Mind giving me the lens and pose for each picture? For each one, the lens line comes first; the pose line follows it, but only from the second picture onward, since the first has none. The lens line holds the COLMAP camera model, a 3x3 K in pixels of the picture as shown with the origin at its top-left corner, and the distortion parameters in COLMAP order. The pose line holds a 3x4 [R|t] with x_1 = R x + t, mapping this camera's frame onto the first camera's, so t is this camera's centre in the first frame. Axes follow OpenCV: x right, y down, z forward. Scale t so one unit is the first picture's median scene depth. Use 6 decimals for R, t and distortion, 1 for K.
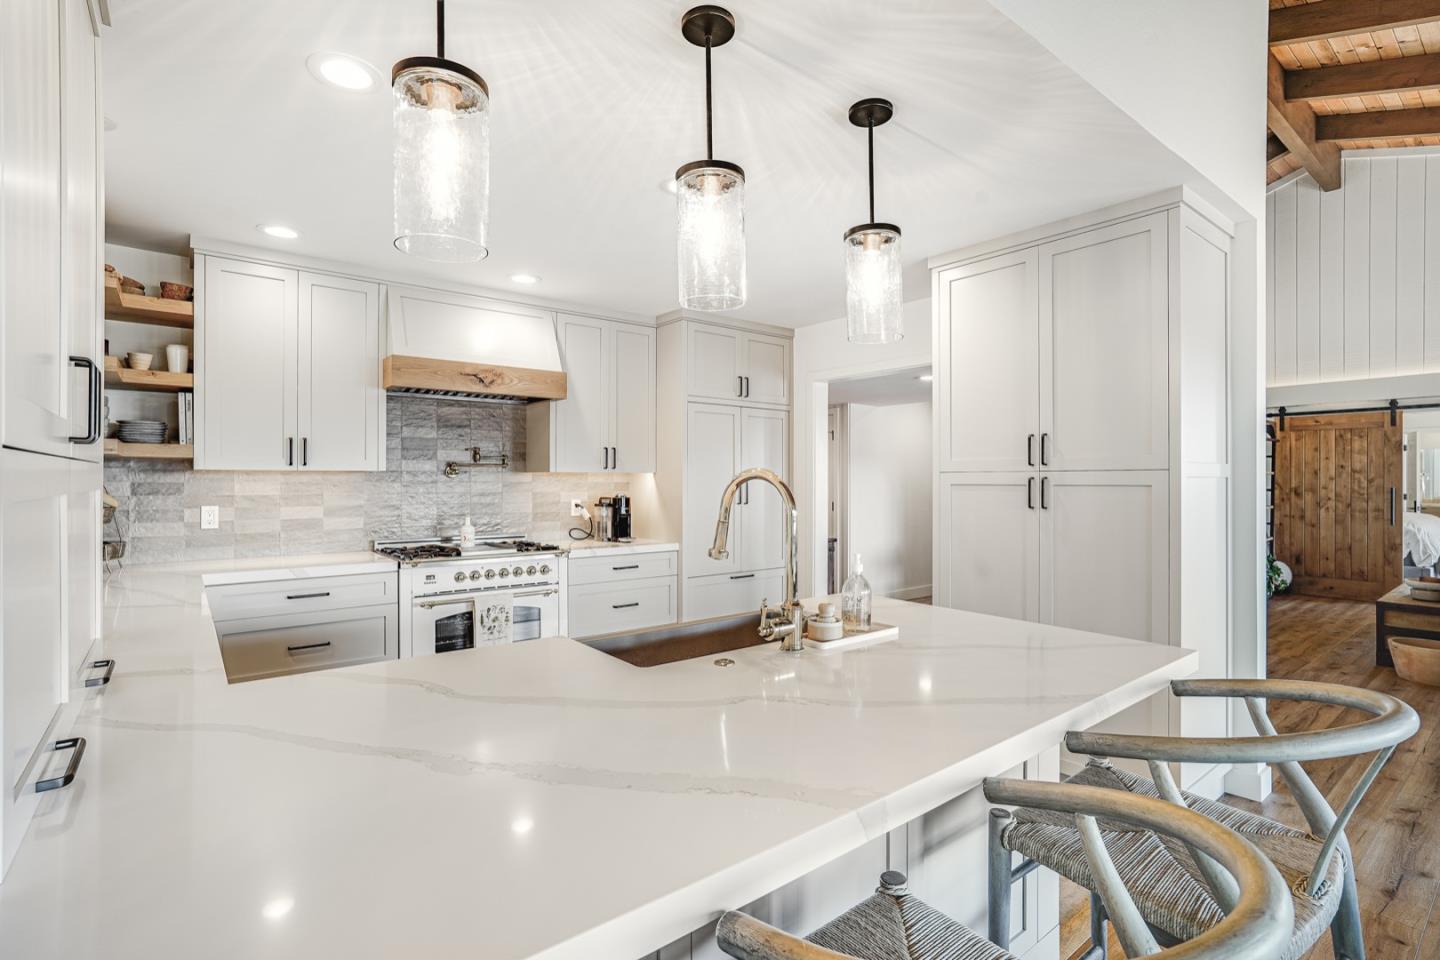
lens RADIAL K [[660.9, 0, 694.8], [0, 660.9, 478.0], [0, 0, 1]] dist [-0.024709, 0.013117]
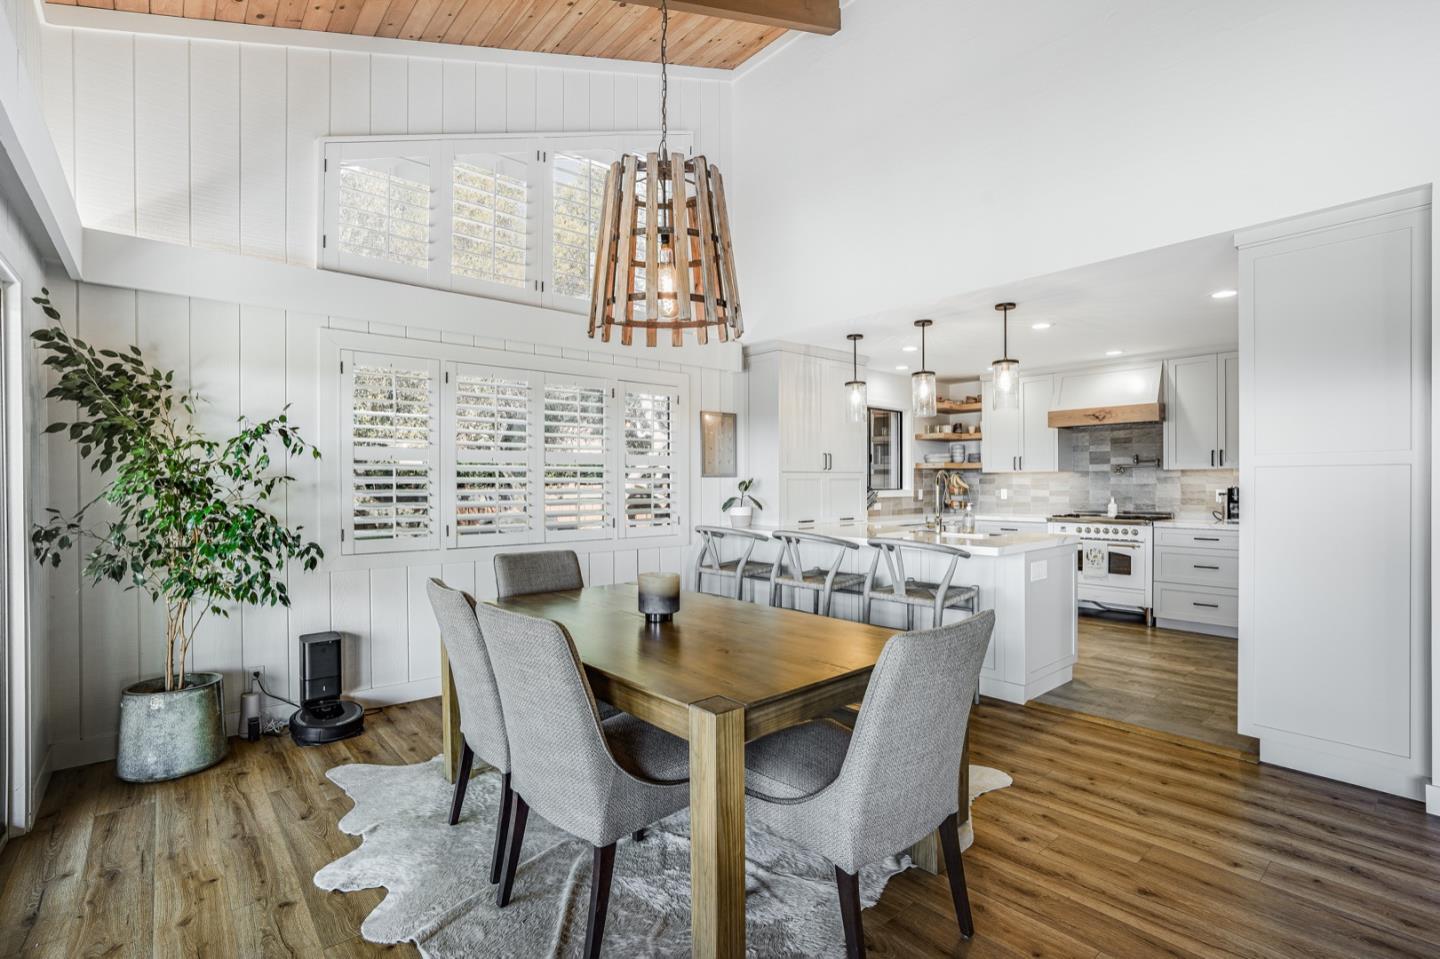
lens RADIAL K [[660.9, 0, 750.5], [0, 660.9, 487.8], [0, 0, 1]] dist [-0.024709, 0.013117]
pose [[0.095190, 0.006060, -0.995441, 1.256362], [0.009087, 0.999935, 0.006956, 0.013847], [0.995418, -0.009708, 0.095129, -0.059725]]
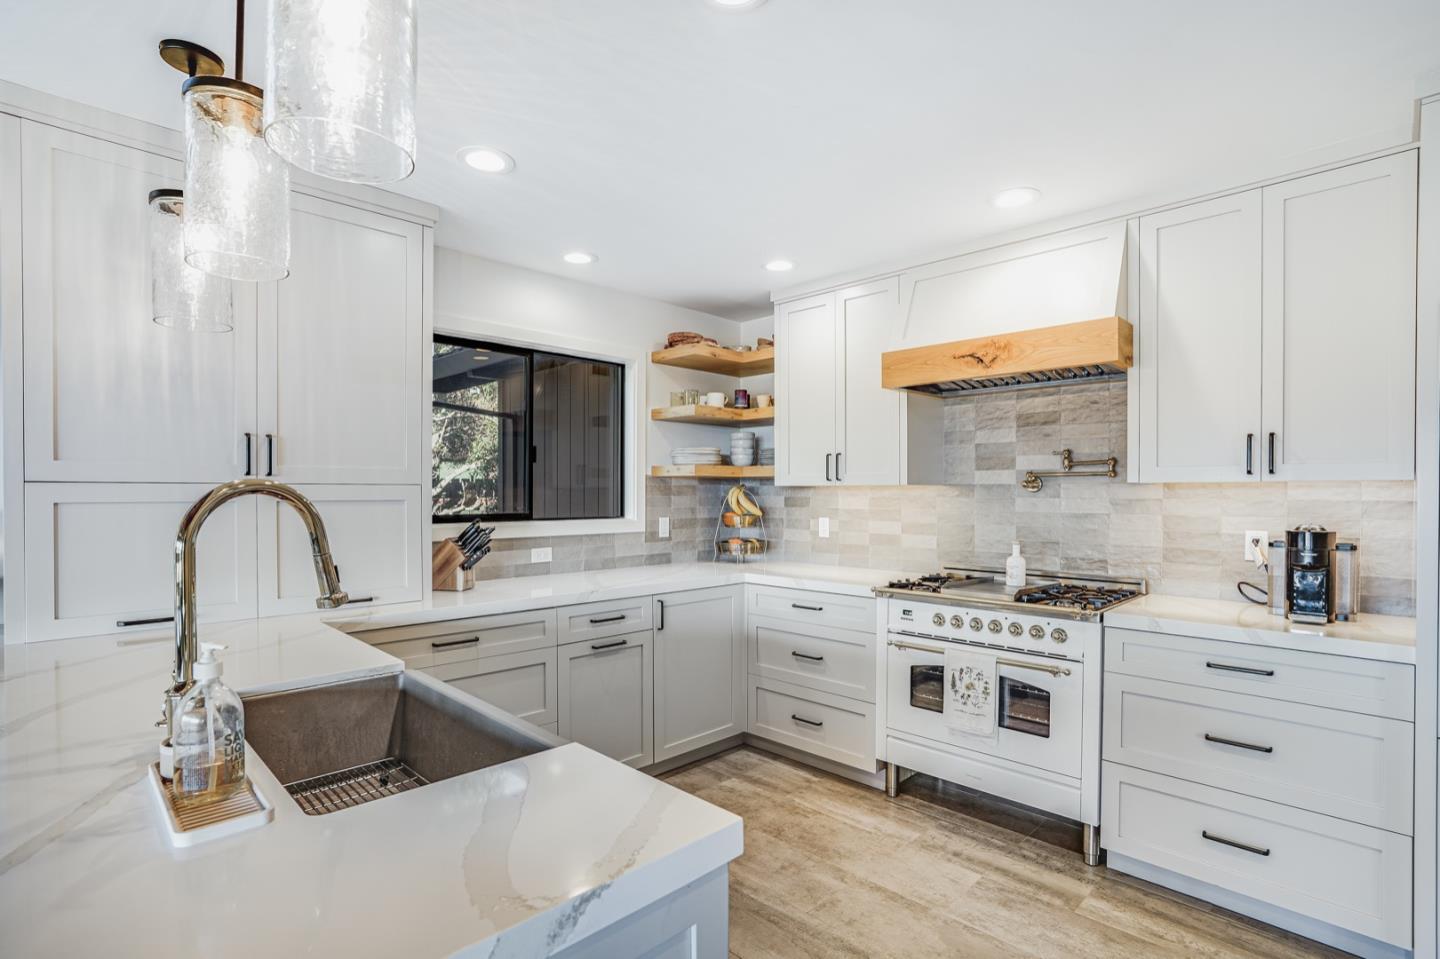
lens RADIAL K [[685.8, 0, 742.2], [0, 685.8, 502.2], [0, 0, 1]] dist [-0.025139, 0.001331]
pose [[0.163317, 0.013027, -0.986488, 0.378600], [0.003392, 0.999899, 0.013766, -0.000915], [0.986568, -0.005594, 0.163256, 0.595648]]
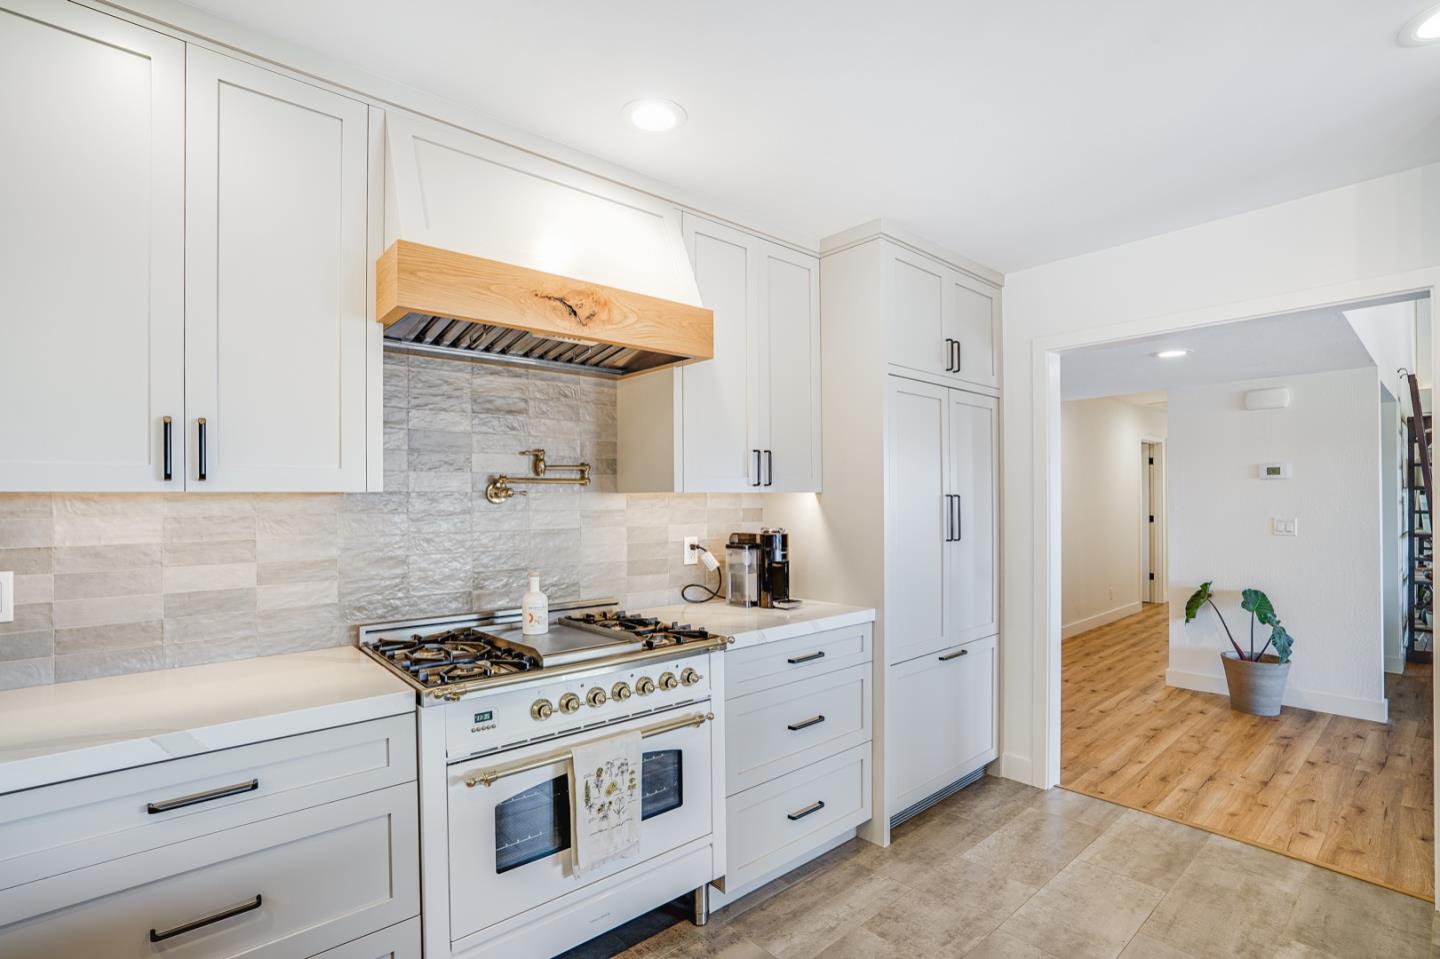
lens RADIAL K [[660.9, 0, 698.6], [0, 660.9, 504.1], [0, 0, 1]] dist [-0.024709, 0.013117]
pose [[0.999271, -0.007147, 0.037505, -0.241271], [0.006830, 0.999940, 0.008591, -0.004044], [-0.037564, -0.008329, 0.999260, 0.477452]]
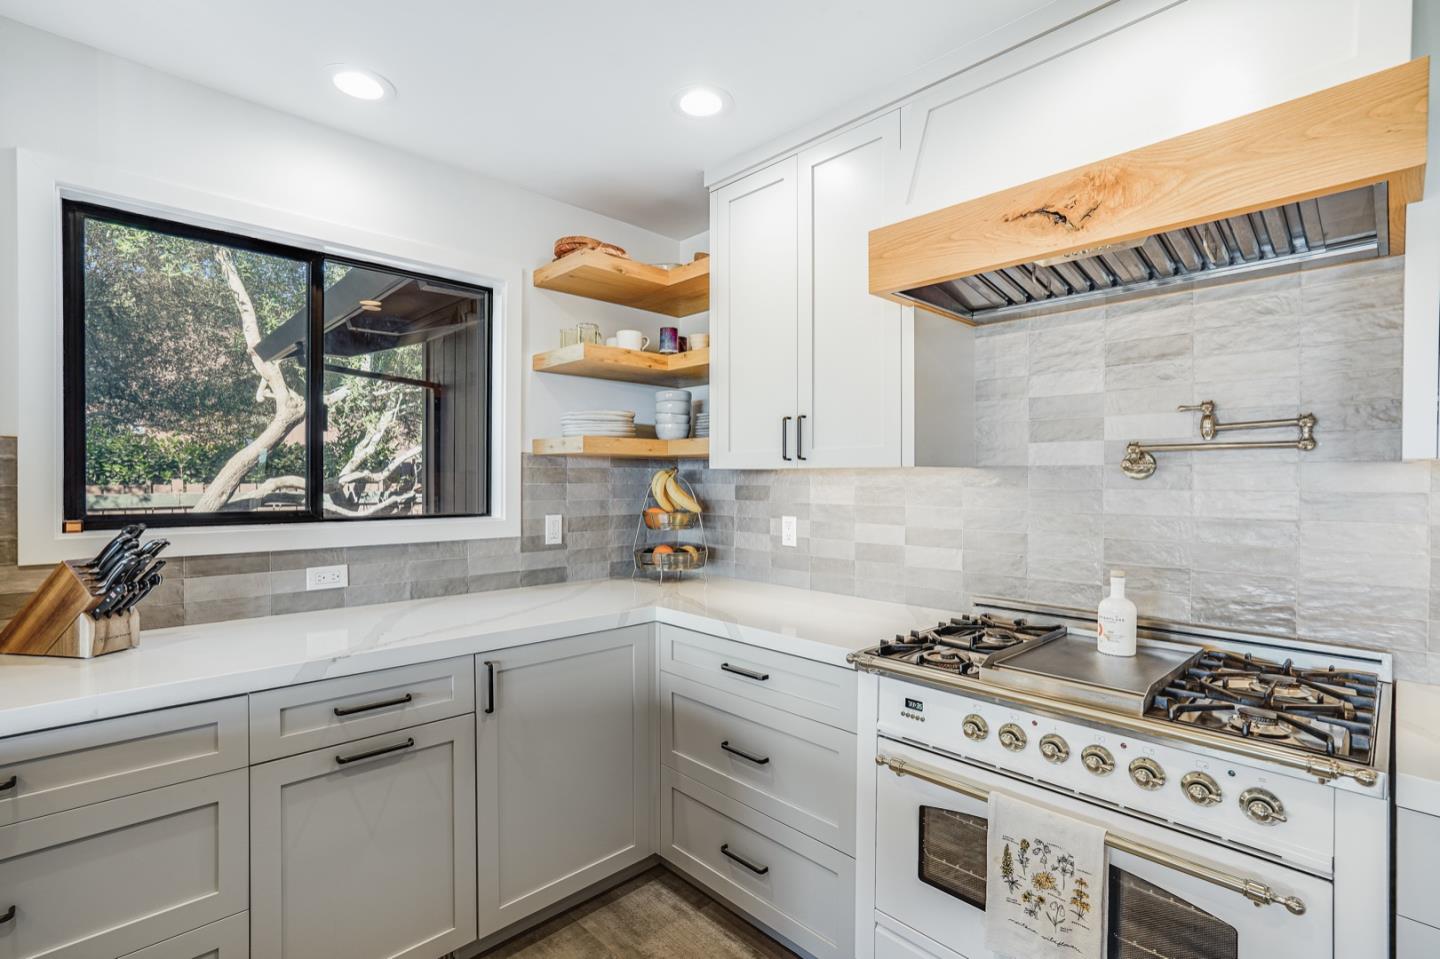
lens RADIAL K [[660.9, 0, 734.1], [0, 660.9, 485.2], [0, 0, 1]] dist [-0.024709, 0.013117]
pose [[0.132479, 0.010157, -0.991134, 0.018919], [0.000886, 0.999946, 0.010366, -0.001487], [0.991185, -0.002252, 0.132463, 0.748546]]
